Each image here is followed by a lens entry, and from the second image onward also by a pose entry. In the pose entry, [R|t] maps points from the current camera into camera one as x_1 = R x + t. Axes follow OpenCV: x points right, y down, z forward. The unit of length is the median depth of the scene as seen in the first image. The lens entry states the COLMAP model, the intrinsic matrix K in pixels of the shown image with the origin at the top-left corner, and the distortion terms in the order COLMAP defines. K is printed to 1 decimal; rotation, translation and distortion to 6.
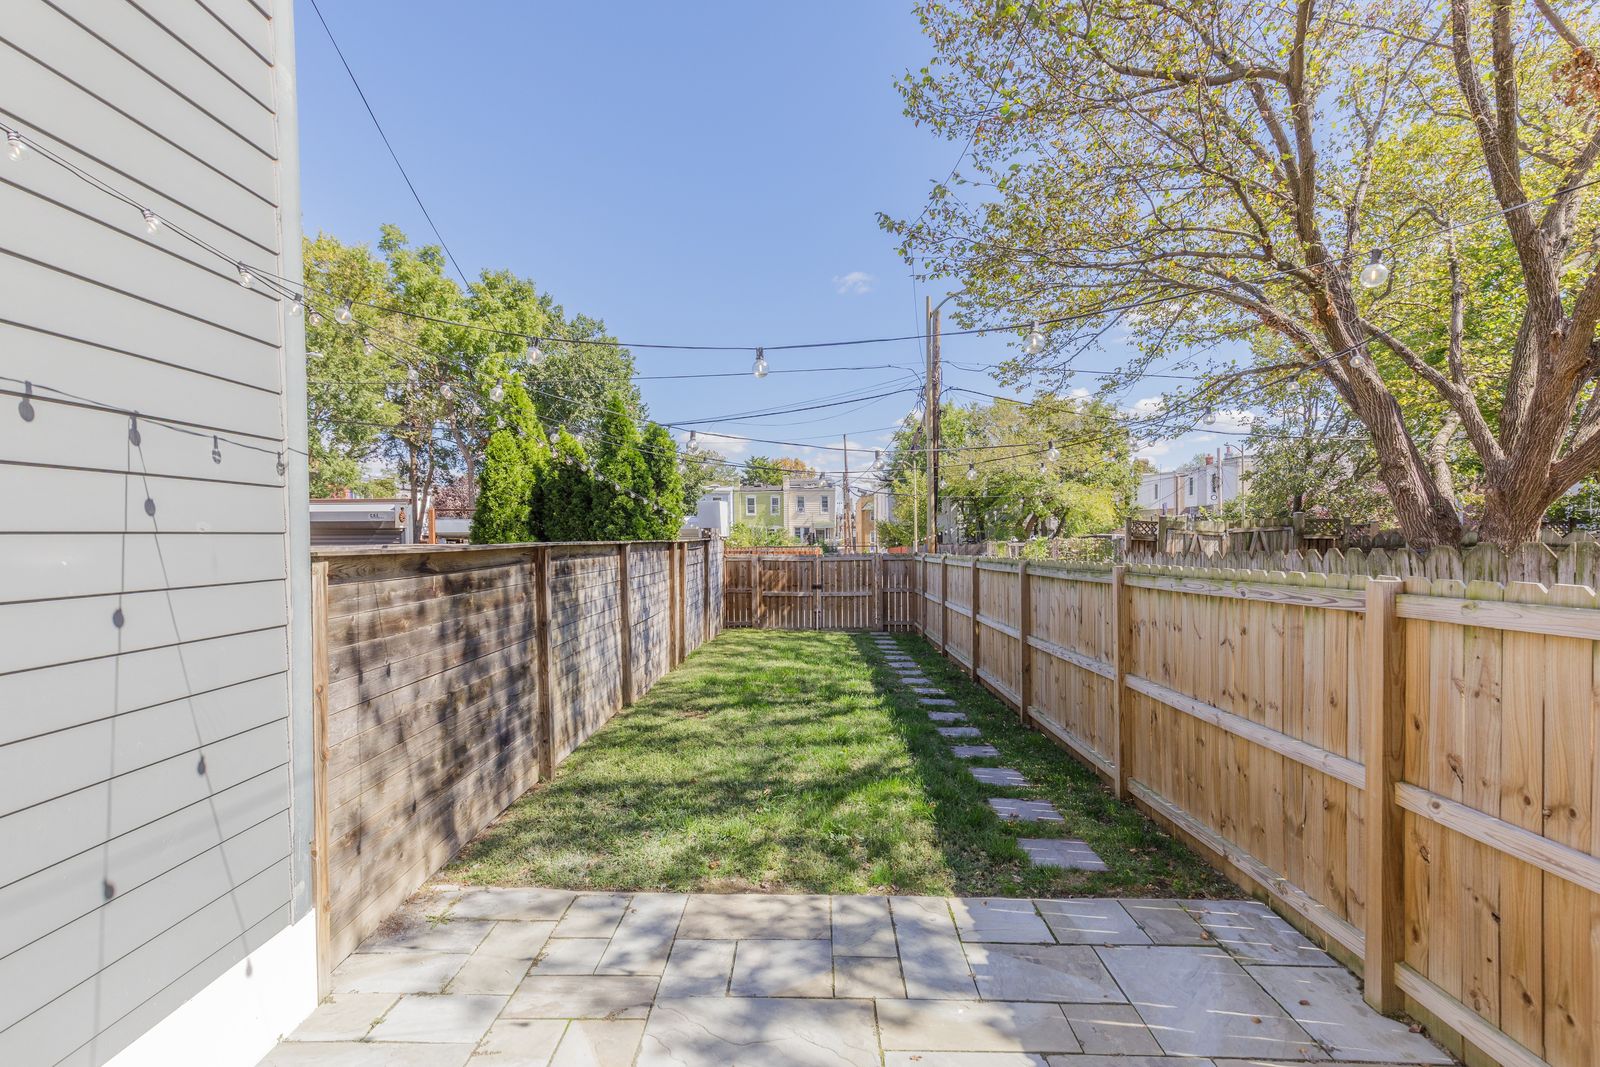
lens RADIAL K [[759.6, 0, 830.6], [0, 759.6, 566.9], [0, 0, 1]] dist [0.009813, -0.003199]
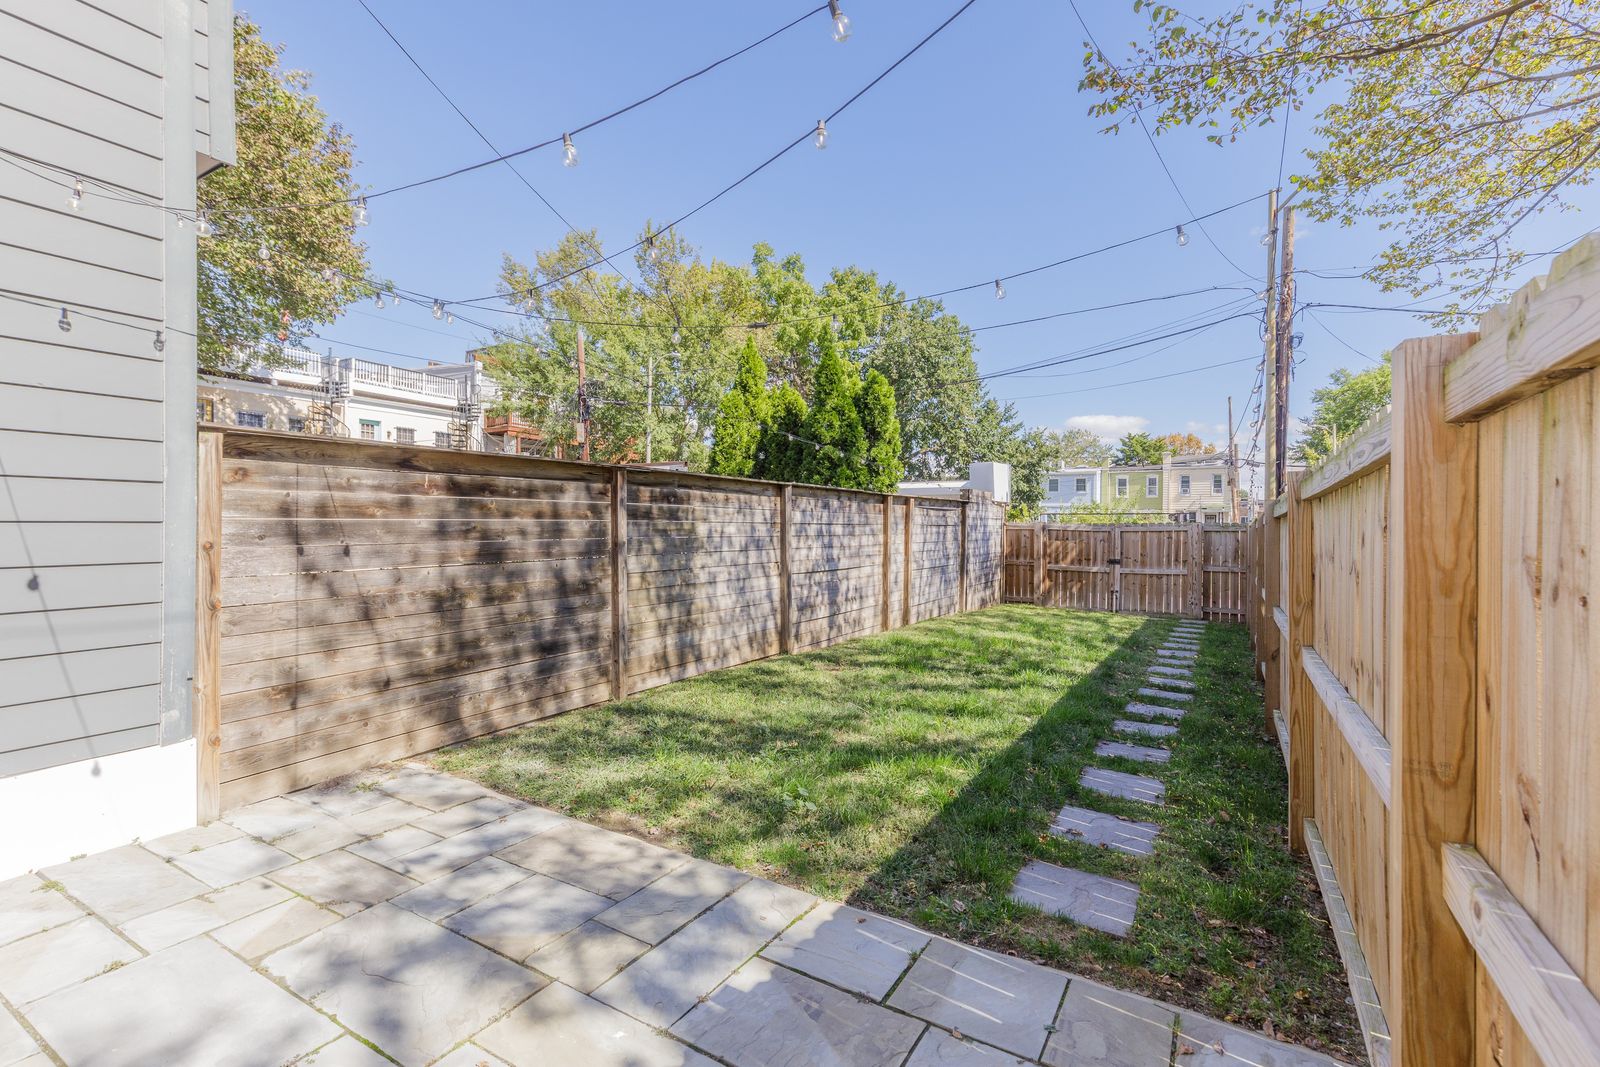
lens RADIAL K [[759.6, 0, 798.6], [0, 759.6, 544.0], [0, 0, 1]] dist [0.009813, -0.003199]
pose [[0.854409, 0.021683, -0.519149, 0.309274], [-0.031312, 0.999462, -0.009790, 0.066509], [0.518657, 0.024620, 0.854628, 0.227118]]
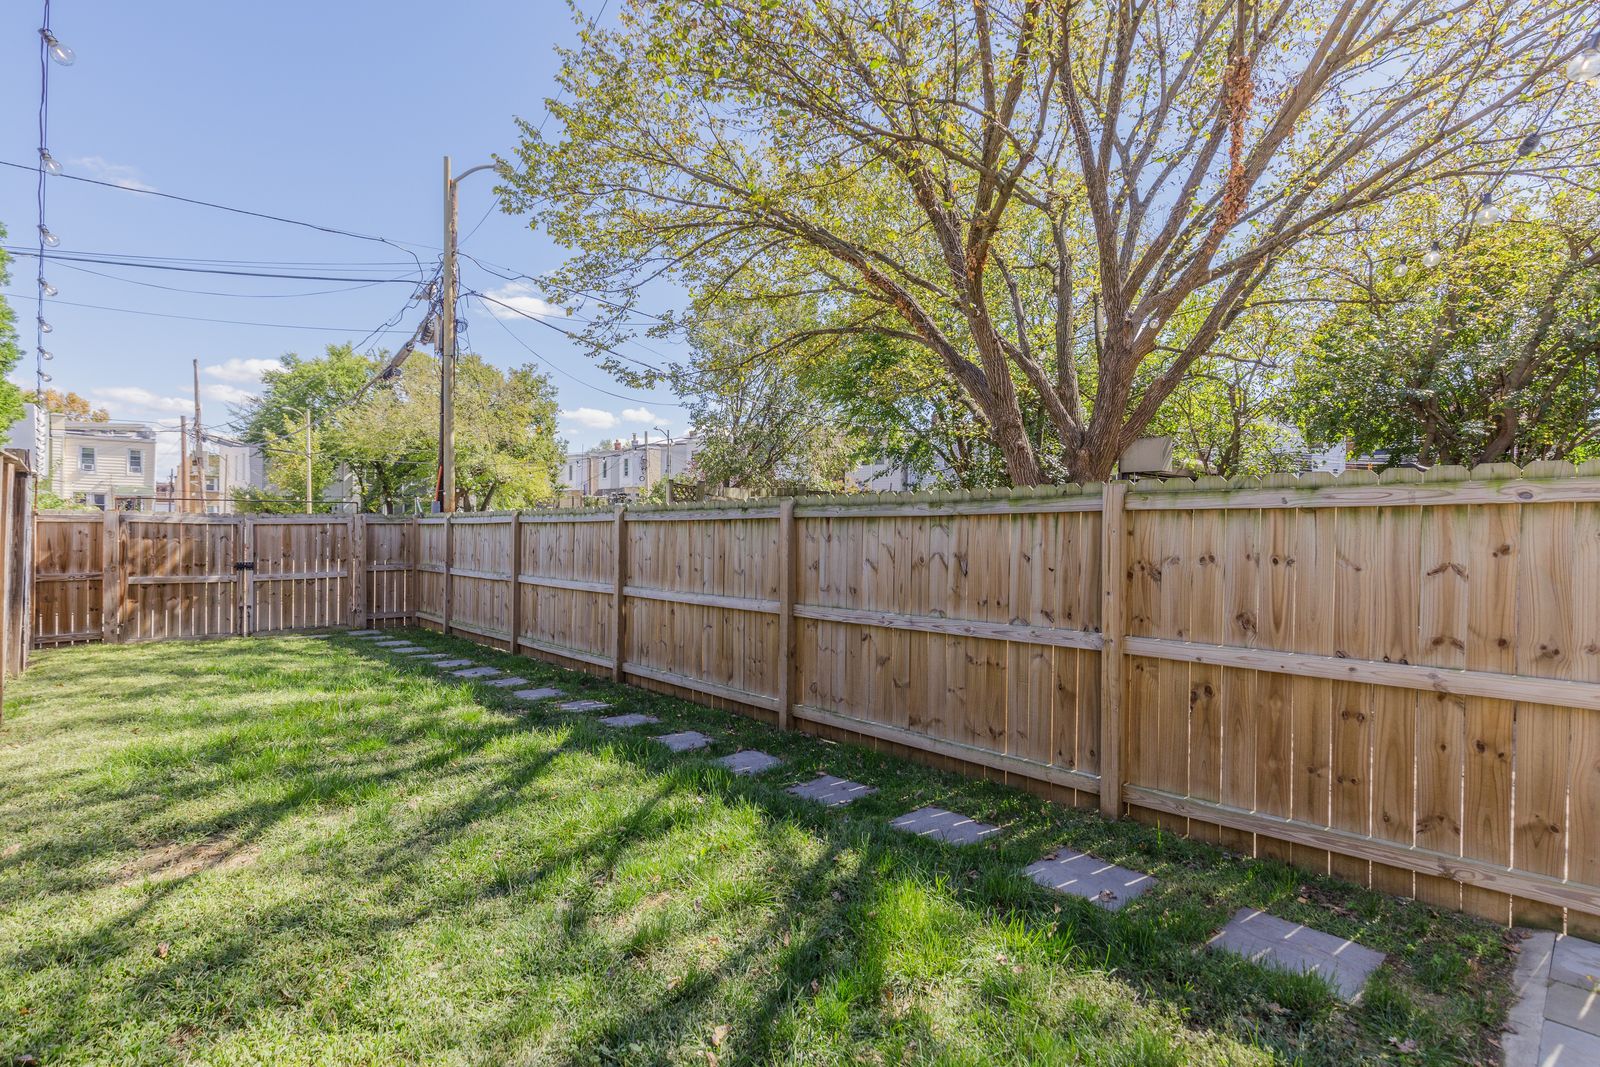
lens RADIAL K [[759.6, 0, 813.3], [0, 759.6, 535.3], [0, 0, 1]] dist [0.009813, -0.003199]
pose [[0.731957, -0.000659, 0.681351, -0.262784], [0.015218, 0.999766, -0.015382, 0.045695], [-0.681181, 0.021628, 0.731795, 0.585642]]
